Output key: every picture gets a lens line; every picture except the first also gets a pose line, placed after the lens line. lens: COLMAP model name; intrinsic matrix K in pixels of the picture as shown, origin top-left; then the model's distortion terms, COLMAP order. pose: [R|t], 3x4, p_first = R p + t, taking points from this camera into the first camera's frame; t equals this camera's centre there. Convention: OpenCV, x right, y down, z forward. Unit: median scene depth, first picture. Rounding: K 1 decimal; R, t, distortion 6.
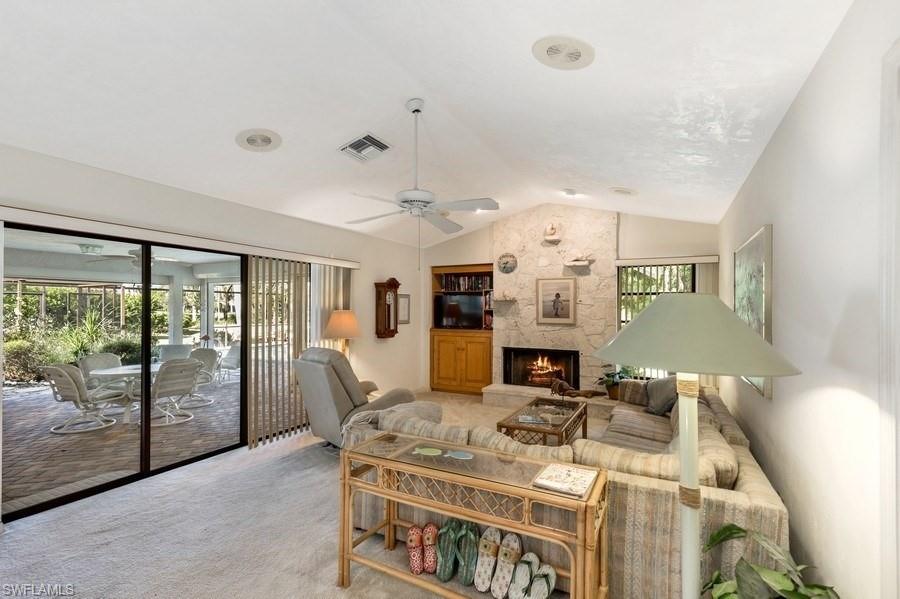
lens RADIAL K [[413.1, 0, 448.1], [0, 413.1, 304.0], [0, 0, 1]] dist [0.009164, 0.000098]
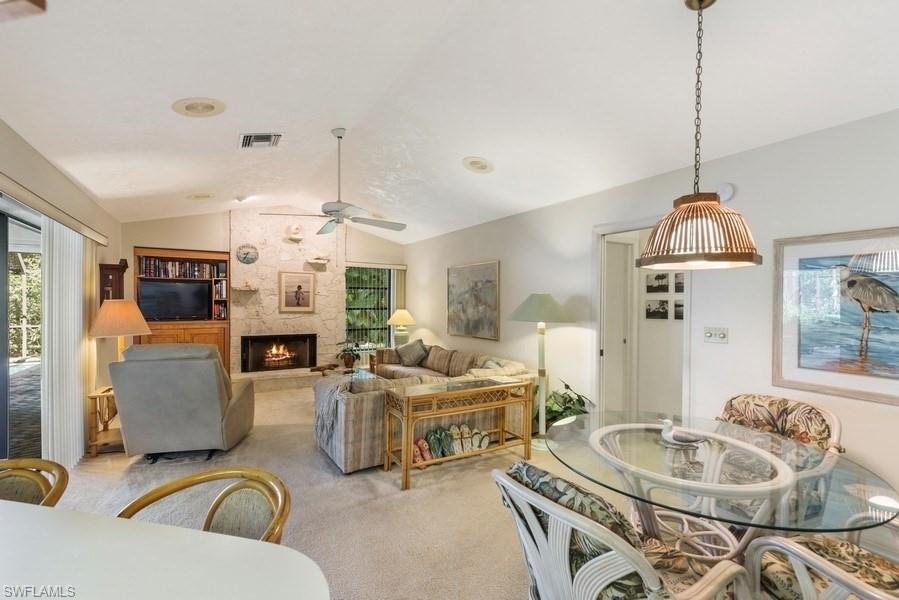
lens RADIAL K [[412.7, 0, 447.6], [0, 412.7, 304.5], [0, 0, 1]] dist [0.009164, 0.000098]
pose [[0.510769, -0.004816, 0.859704, -0.487104], [-0.011683, 0.999853, 0.012542, 0.007838], [-0.859638, -0.016450, 0.510638, 0.052883]]
